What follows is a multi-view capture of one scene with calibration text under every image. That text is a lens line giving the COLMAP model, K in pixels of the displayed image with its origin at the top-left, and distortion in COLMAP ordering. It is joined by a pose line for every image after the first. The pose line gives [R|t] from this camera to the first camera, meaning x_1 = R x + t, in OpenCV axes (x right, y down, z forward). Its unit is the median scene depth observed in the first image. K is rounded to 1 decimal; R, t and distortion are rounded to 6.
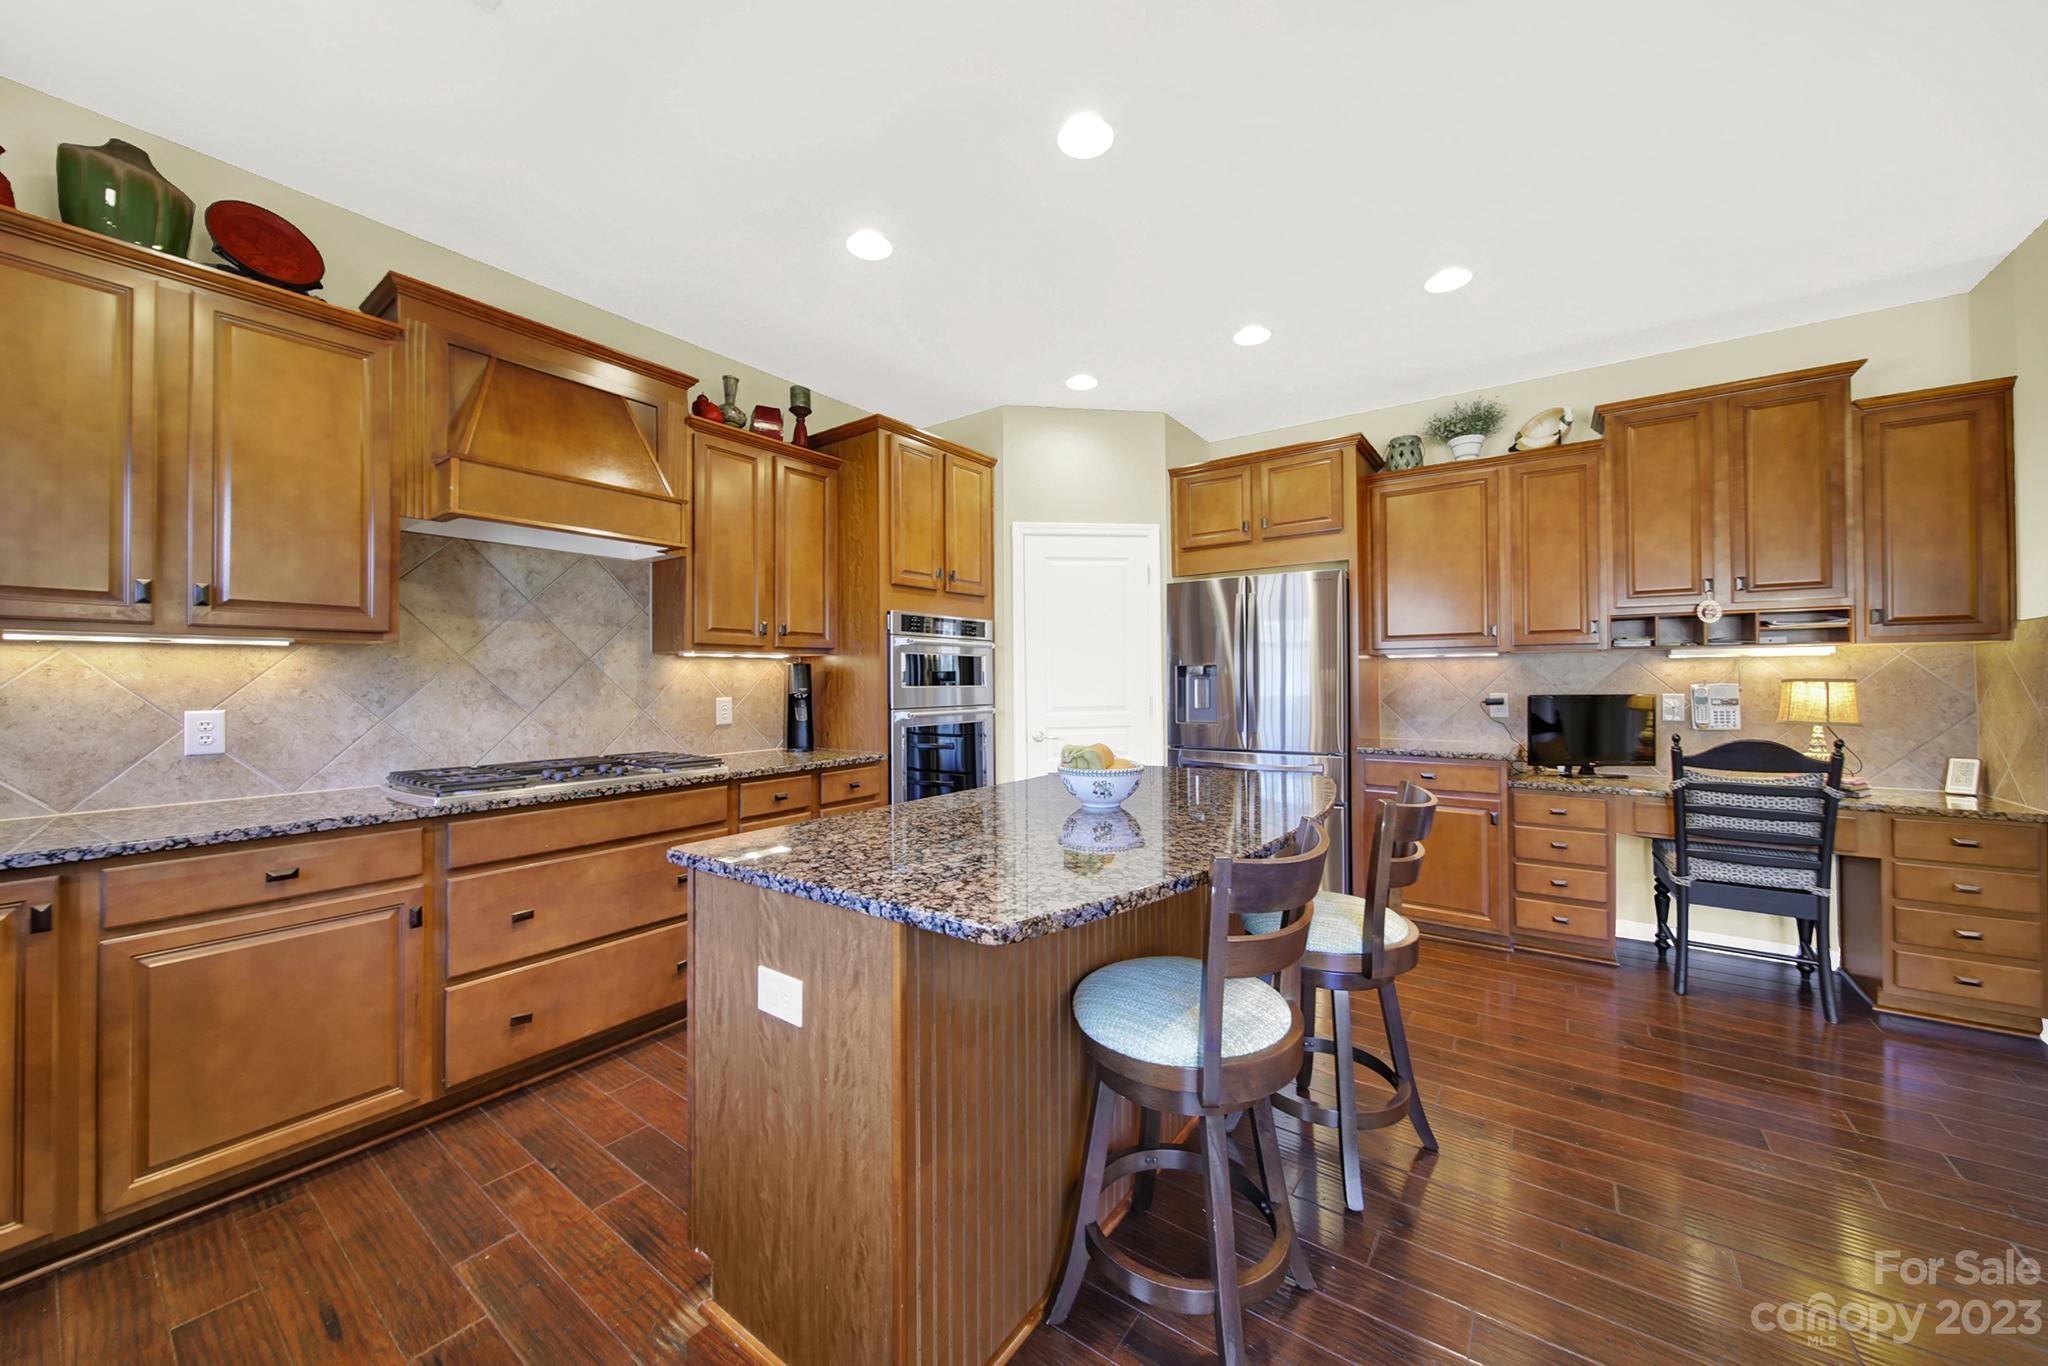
lens RADIAL K [[739.7, 0, 1018.6], [0, 739.7, 672.8], [0, 0, 1]] dist [-0.000453, -0.000113]
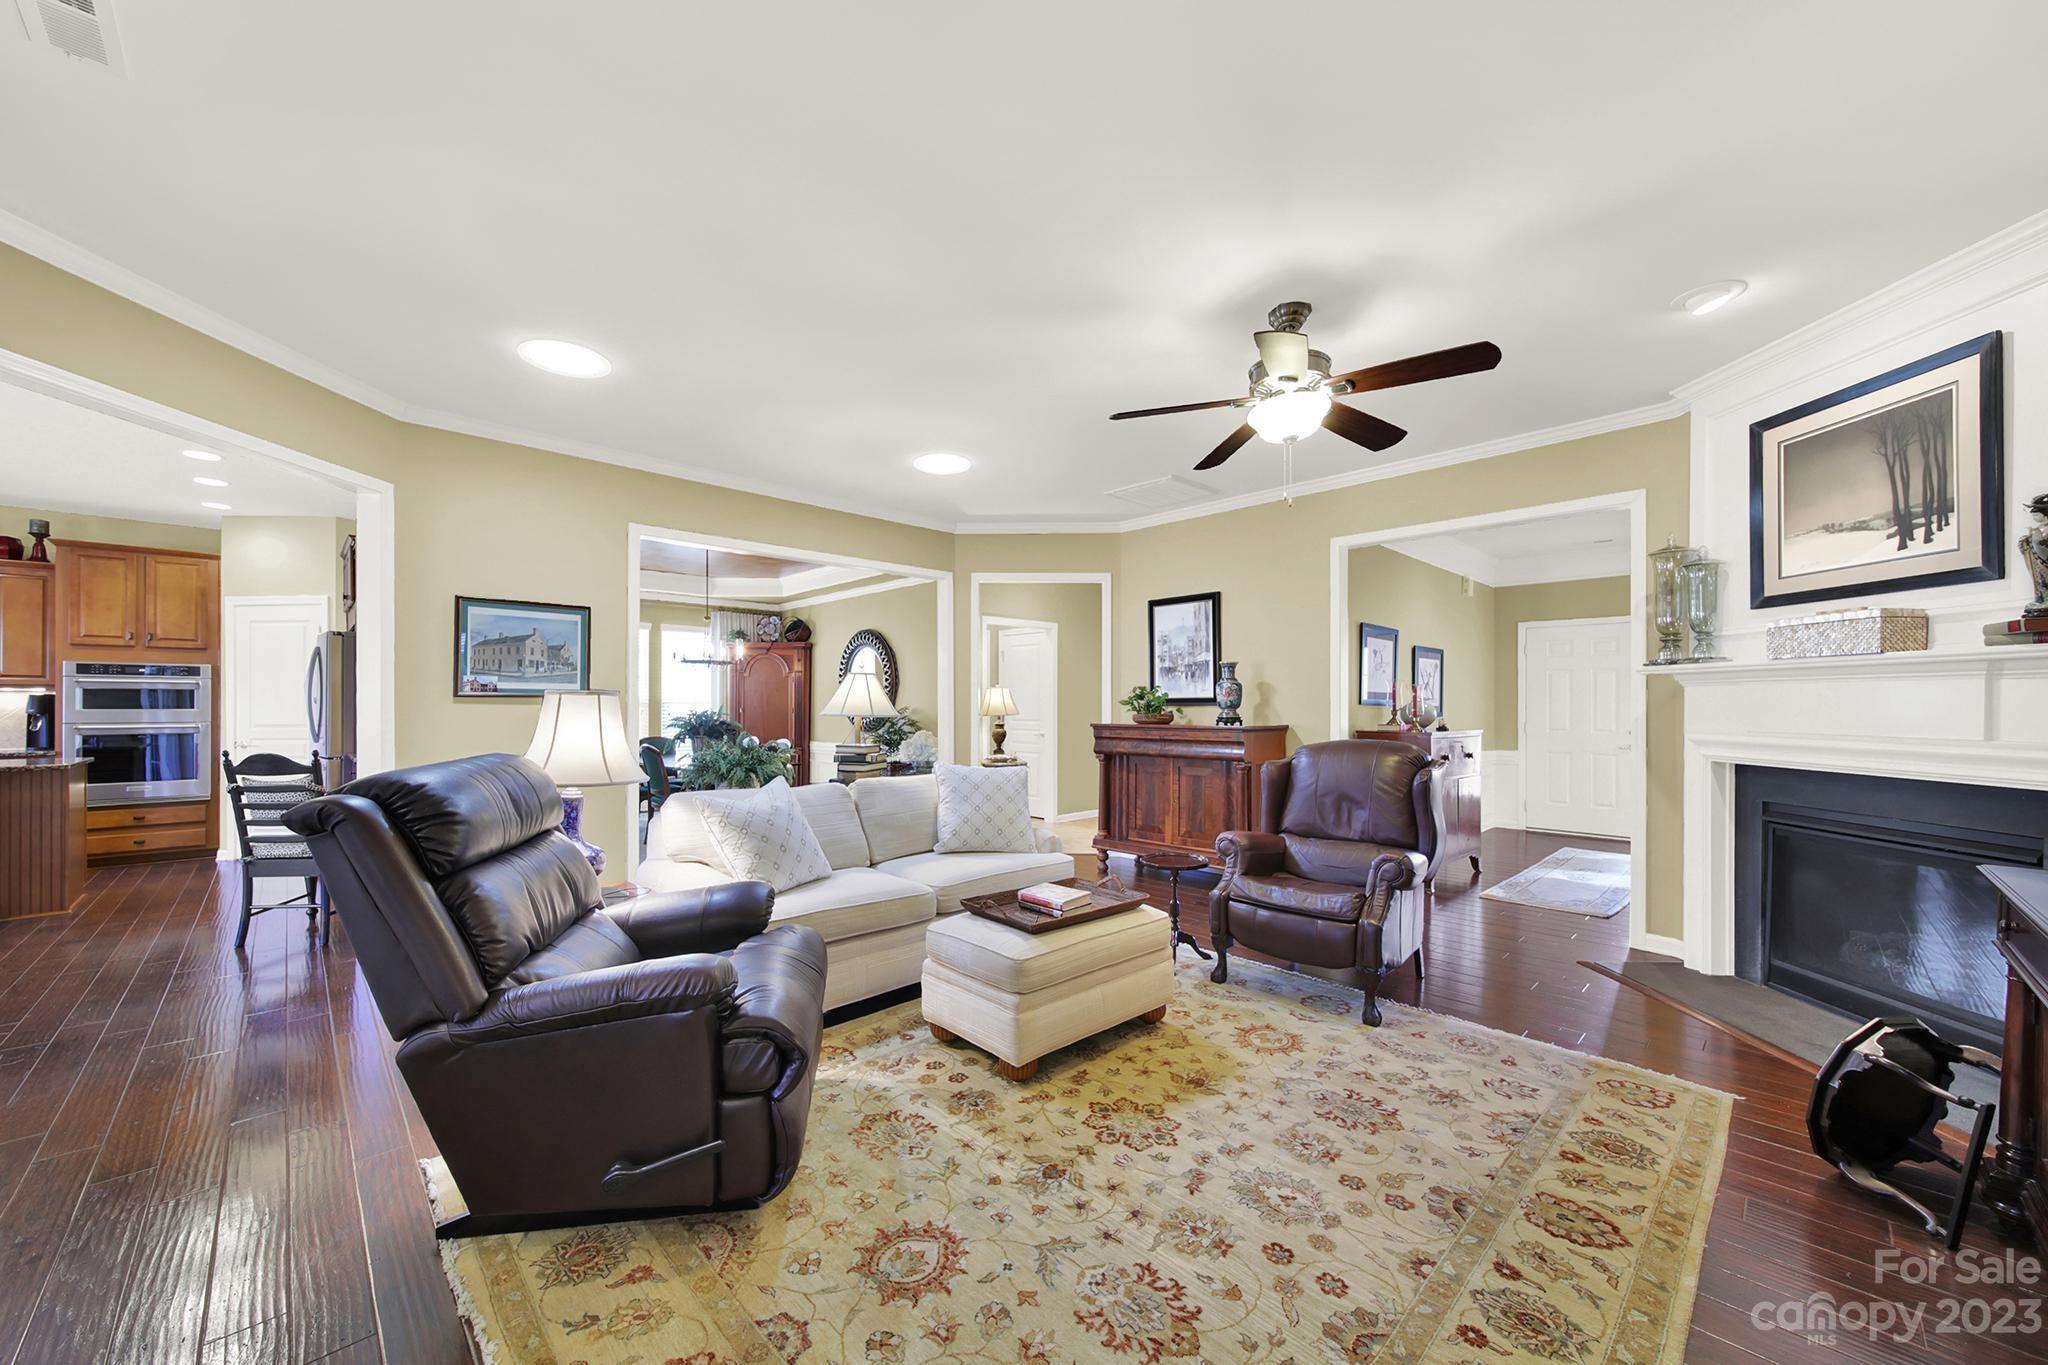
lens RADIAL K [[765.0, 0, 1020.3], [0, 765.0, 695.0], [0, 0, 1]] dist [-0.000252, -0.000093]
pose [[0.985792, 0.003330, -0.167939, 2.316769], [-0.003288, 0.999994, 0.000525, -0.021313], [0.167940, 0.000034, 0.985797, -0.287362]]
